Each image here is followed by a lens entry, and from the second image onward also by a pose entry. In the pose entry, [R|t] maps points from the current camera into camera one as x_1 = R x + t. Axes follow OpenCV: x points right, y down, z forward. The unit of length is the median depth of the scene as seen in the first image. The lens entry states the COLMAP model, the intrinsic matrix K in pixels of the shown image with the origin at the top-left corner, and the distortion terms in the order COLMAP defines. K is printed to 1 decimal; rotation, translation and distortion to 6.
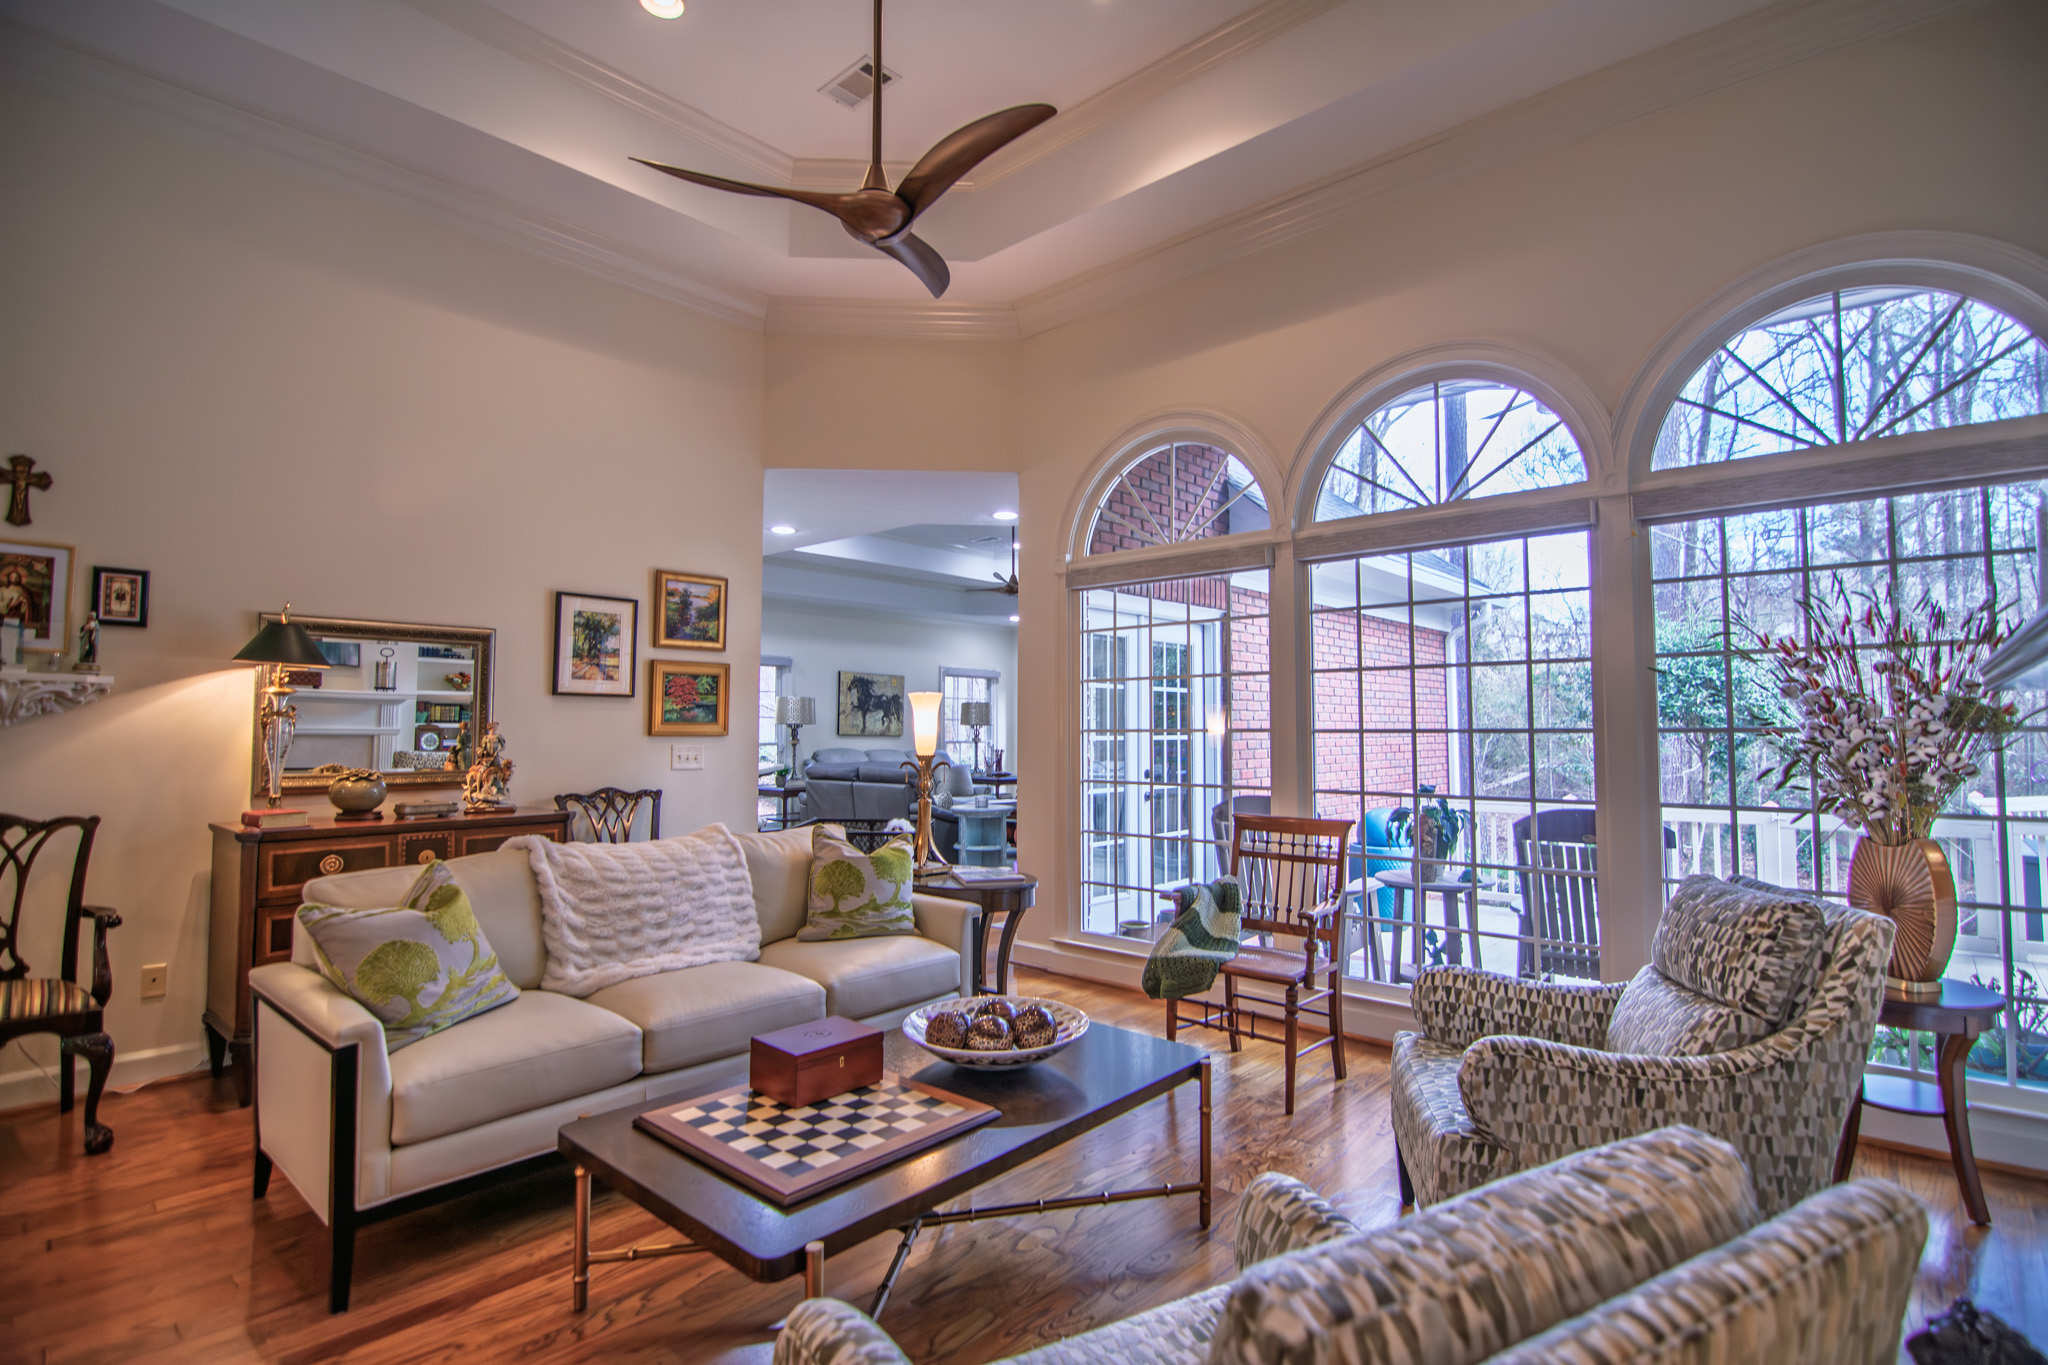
lens RADIAL K [[994.2, 0, 1024.0], [0, 994.2, 682.5], [0, 0, 1]] dist [0.002619, -0.017999]
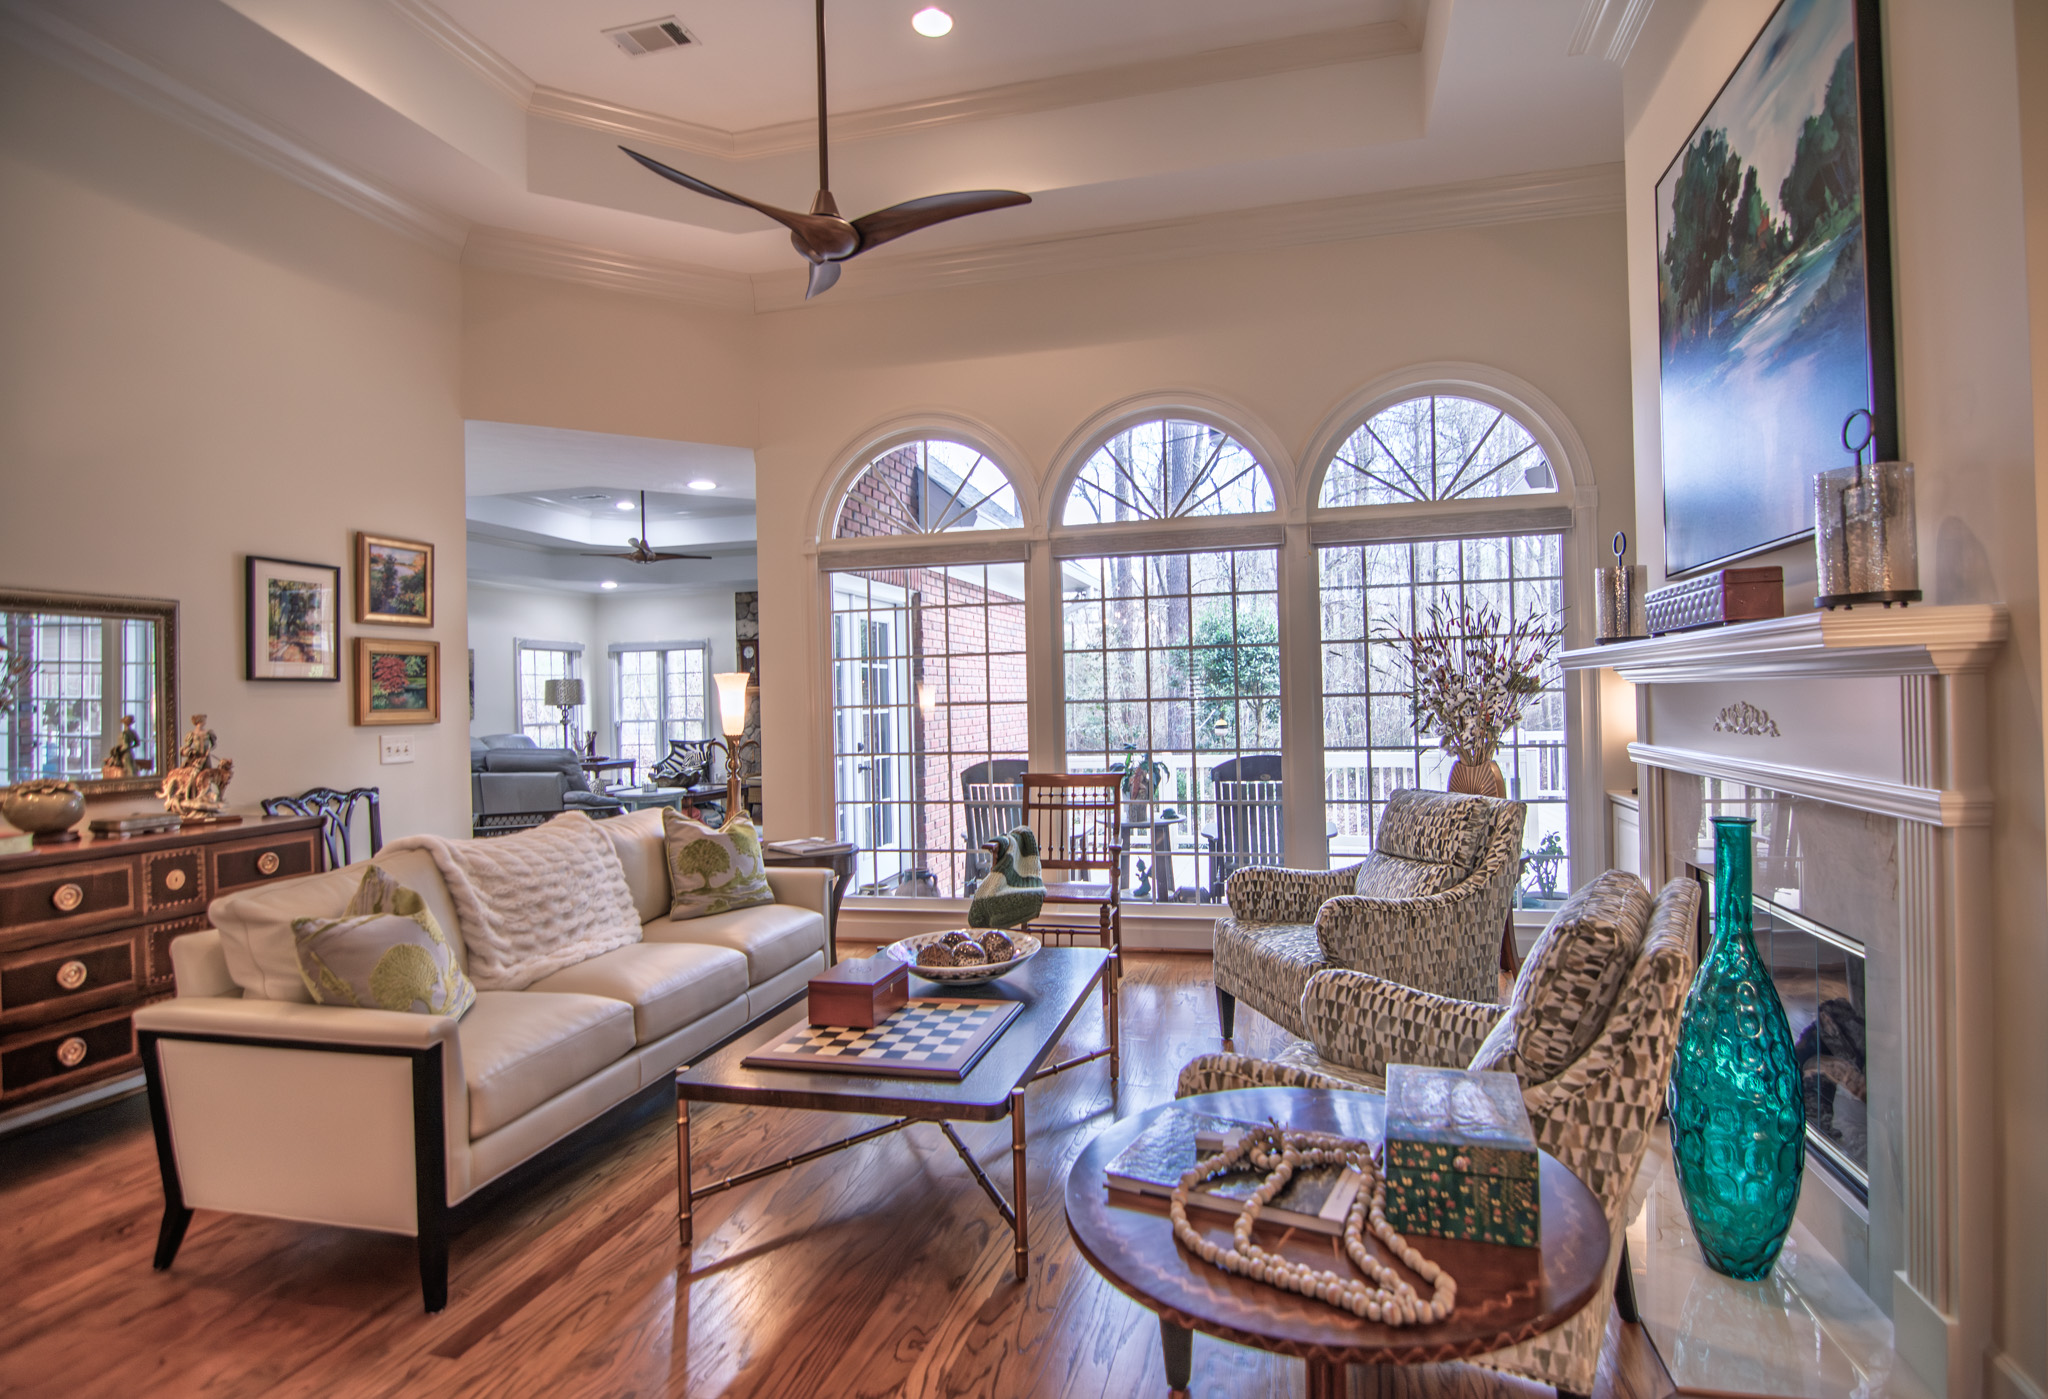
lens RADIAL K [[1052.2, 0, 1063.0], [0, 1052.2, 699.9], [0, 0, 1]] dist [-0.002066, -0.001628]
pose [[0.878207, -0.022967, 0.477729, -0.373188], [0.001107, 0.998941, 0.045989, -0.013699], [-0.478279, -0.039859, 0.877303, -0.120814]]
